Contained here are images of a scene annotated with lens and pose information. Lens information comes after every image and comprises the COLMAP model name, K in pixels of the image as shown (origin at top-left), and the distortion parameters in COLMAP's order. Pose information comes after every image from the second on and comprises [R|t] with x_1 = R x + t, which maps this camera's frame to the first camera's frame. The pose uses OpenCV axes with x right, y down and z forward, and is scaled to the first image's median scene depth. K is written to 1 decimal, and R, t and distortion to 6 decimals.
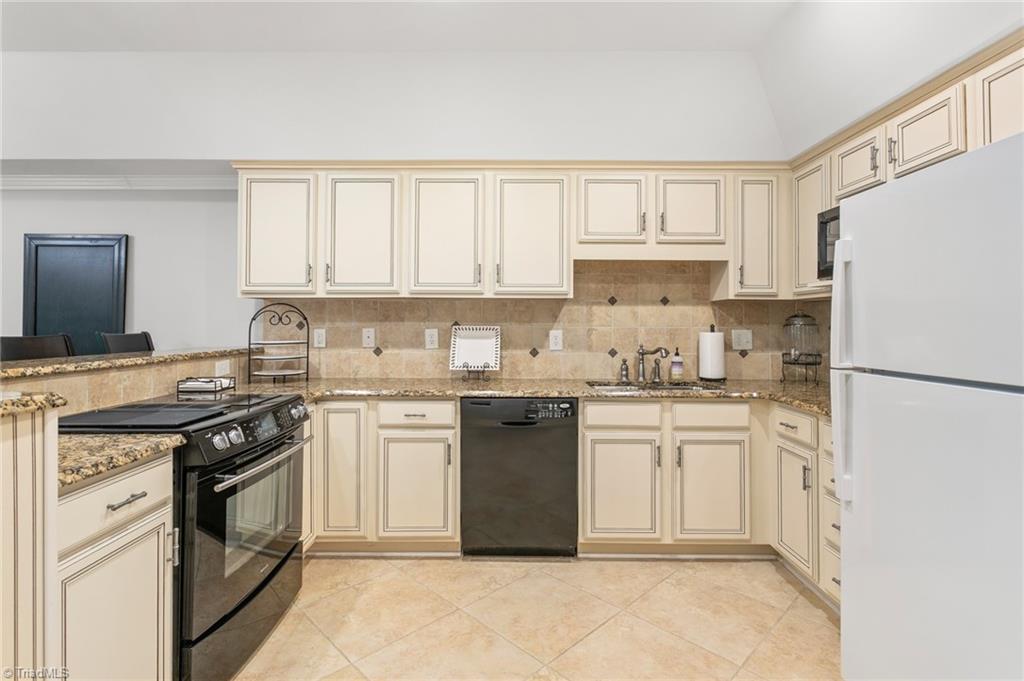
lens RADIAL K [[494.6, 0, 512.8], [0, 494.6, 314.3], [0, 0, 1]] dist [-0.001298, 0.000088]
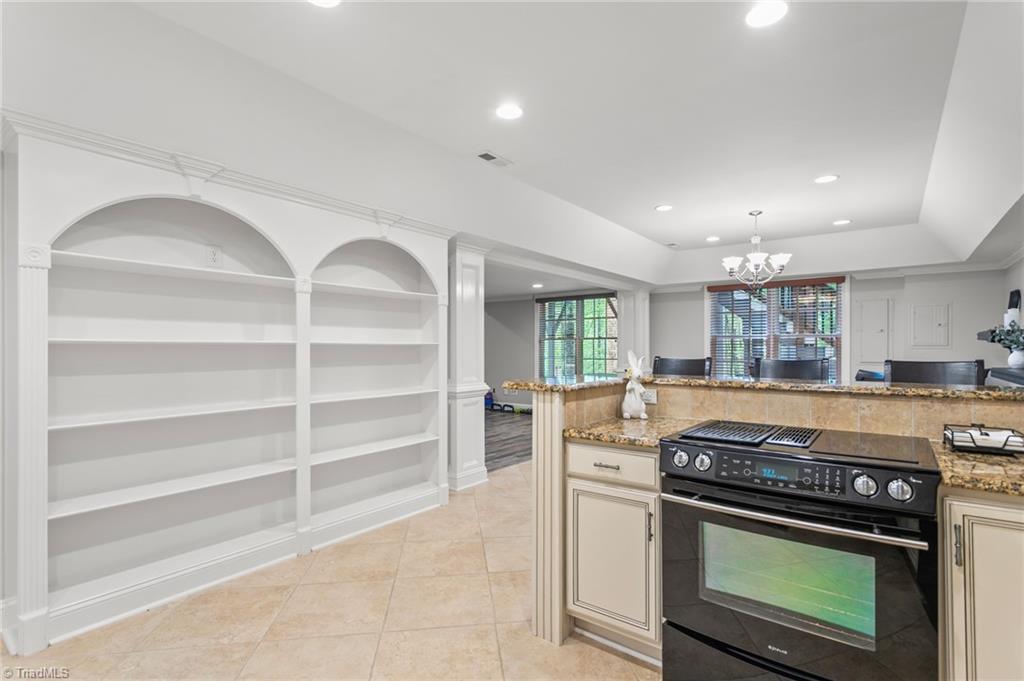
lens RADIAL K [[488.1, 0, 512.0], [0, 488.1, 340.5], [0, 0, 1]] dist [-0.000387, 0.000110]
pose [[-0.612278, -0.013813, -0.790522, 0.261797], [0.015409, 0.999449, -0.029399, 0.014664], [0.790492, -0.030182, -0.611728, 0.759641]]
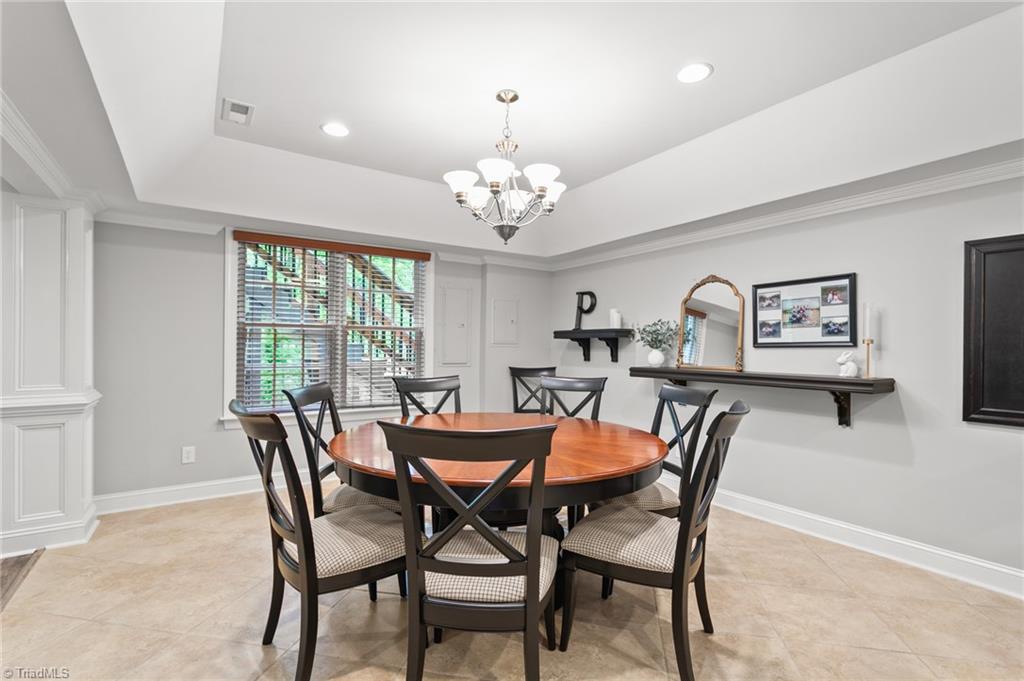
lens RADIAL K [[487.2, 0, 512.0], [0, 487.2, 340.5], [0, 0, 1]] dist [-0.000068, -0.000040]
pose [[0.552847, -0.007717, -0.833247, -0.806583], [0.011424, 0.999933, -0.001681, -0.005300], [0.833204, -0.008589, 0.552898, -0.091514]]
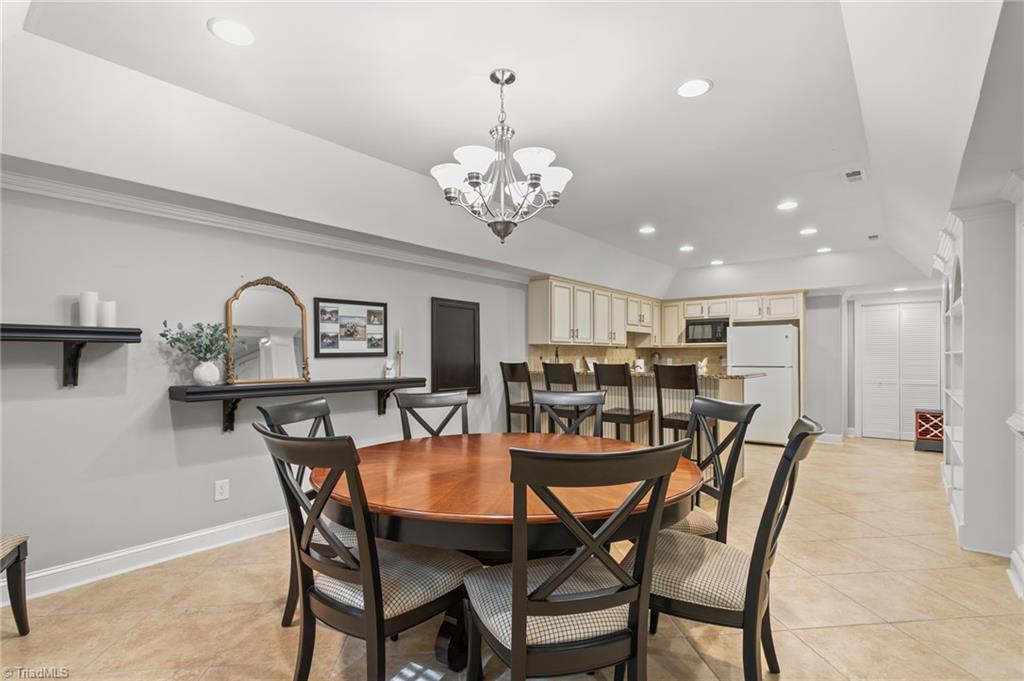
lens RADIAL K [[496.2, 0, 513.4], [0, 496.2, 350.5], [0, 0, 1]] dist [-0.001493, -0.000182]
pose [[0.622595, 0.005226, 0.782527, -2.208539], [-0.012310, 0.999919, 0.003117, -0.011785], [-0.782447, -0.011574, 0.622609, -0.122754]]
